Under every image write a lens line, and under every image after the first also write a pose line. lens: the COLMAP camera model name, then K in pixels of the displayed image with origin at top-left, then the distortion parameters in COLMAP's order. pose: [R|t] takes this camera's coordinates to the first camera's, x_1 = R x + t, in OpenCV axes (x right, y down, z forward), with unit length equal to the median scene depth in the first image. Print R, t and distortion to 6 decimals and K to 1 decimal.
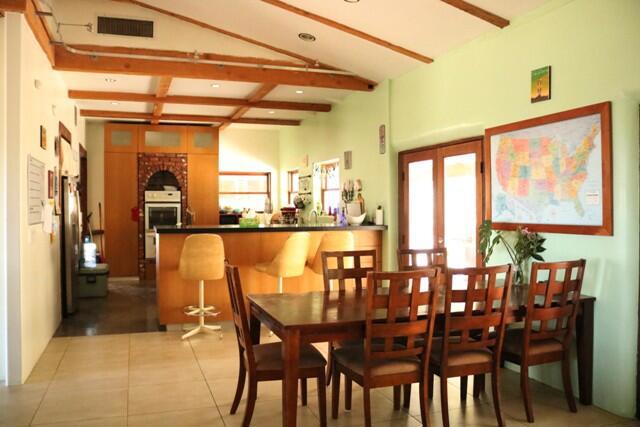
lens RADIAL K [[525.0, 0, 313.8], [0, 525.0, 216.3], [0, 0, 1]] dist [-0.146953, 0.120974]
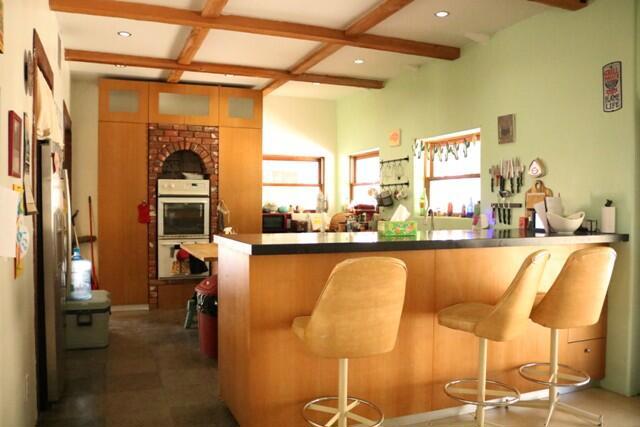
lens RADIAL K [[525.0, 0, 315.2], [0, 525.0, 215.0], [0, 0, 1]] dist [-0.146953, 0.120974]
pose [[0.998566, 0.003958, 0.053382, -0.228399], [-0.003834, 0.999990, -0.002434, -0.000873], [-0.053391, 0.002225, 0.998571, 0.448179]]
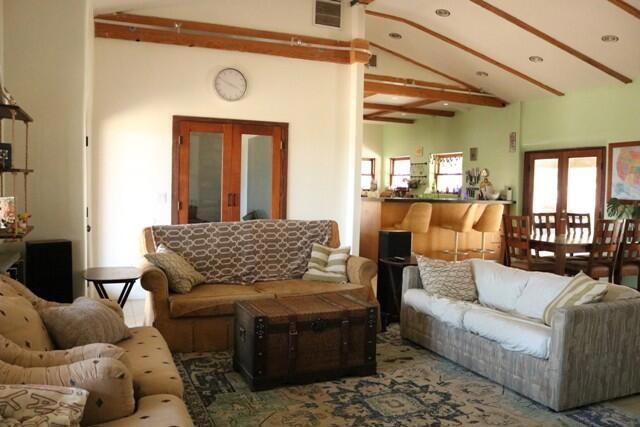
lens RADIAL K [[525.0, 0, 316.1], [0, 525.0, 216.3], [0, 0, 1]] dist [-0.146953, 0.120974]
pose [[0.998405, 0.021655, 0.052147, -0.484049], [-0.023587, 0.999047, 0.036727, 0.020178], [-0.051302, -0.037899, 0.997964, -0.412285]]
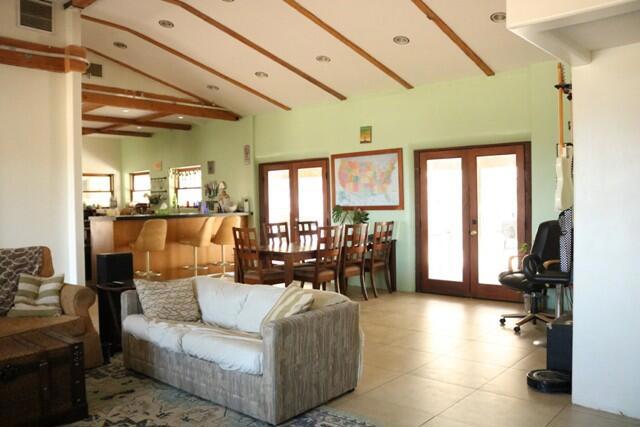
lens RADIAL K [[525.0, 0, 307.0], [0, 525.0, 215.7], [0, 0, 1]] dist [-0.146953, 0.120974]
pose [[0.880121, -0.026906, 0.473987, -0.427688], [0.024583, 0.999636, 0.011098, 0.014678], [-0.474113, 0.001885, 0.880462, -0.396334]]
